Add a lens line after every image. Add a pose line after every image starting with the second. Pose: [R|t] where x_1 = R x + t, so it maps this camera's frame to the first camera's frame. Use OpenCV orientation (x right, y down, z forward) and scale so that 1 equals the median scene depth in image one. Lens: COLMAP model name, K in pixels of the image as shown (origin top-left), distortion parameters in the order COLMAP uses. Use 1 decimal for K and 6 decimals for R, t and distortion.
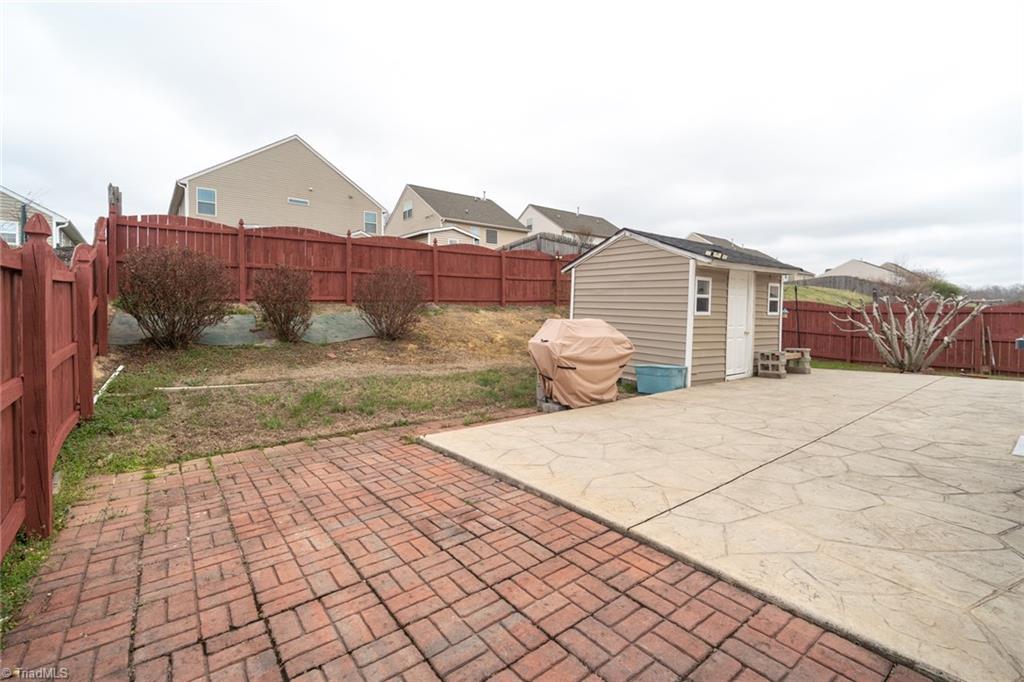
lens RADIAL K [[451.2, 0, 505.7], [0, 451.2, 316.3], [0, 0, 1]] dist [0.001075, 0.000064]
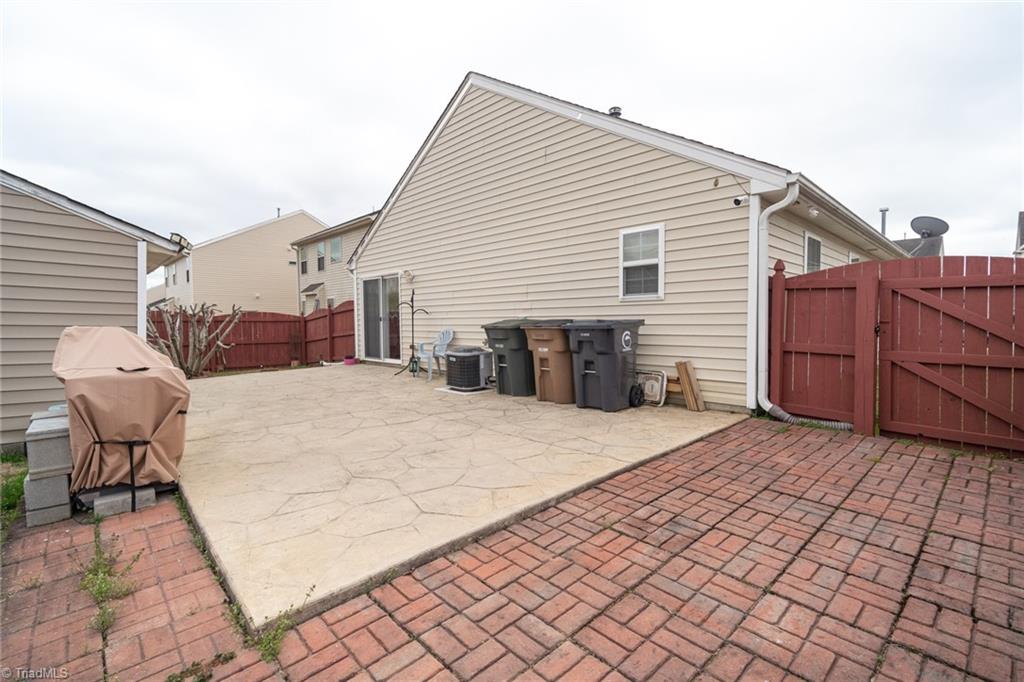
lens RADIAL K [[470.5, 0, 512.0], [0, 470.5, 341.0], [0, 0, 1]] dist [0.003266, 0.000025]
pose [[-0.106747, -0.041512, 0.993419, -1.060183], [0.016252, 0.998922, 0.043488, 0.014393], [-0.994153, 0.020787, -0.105958, 1.419265]]
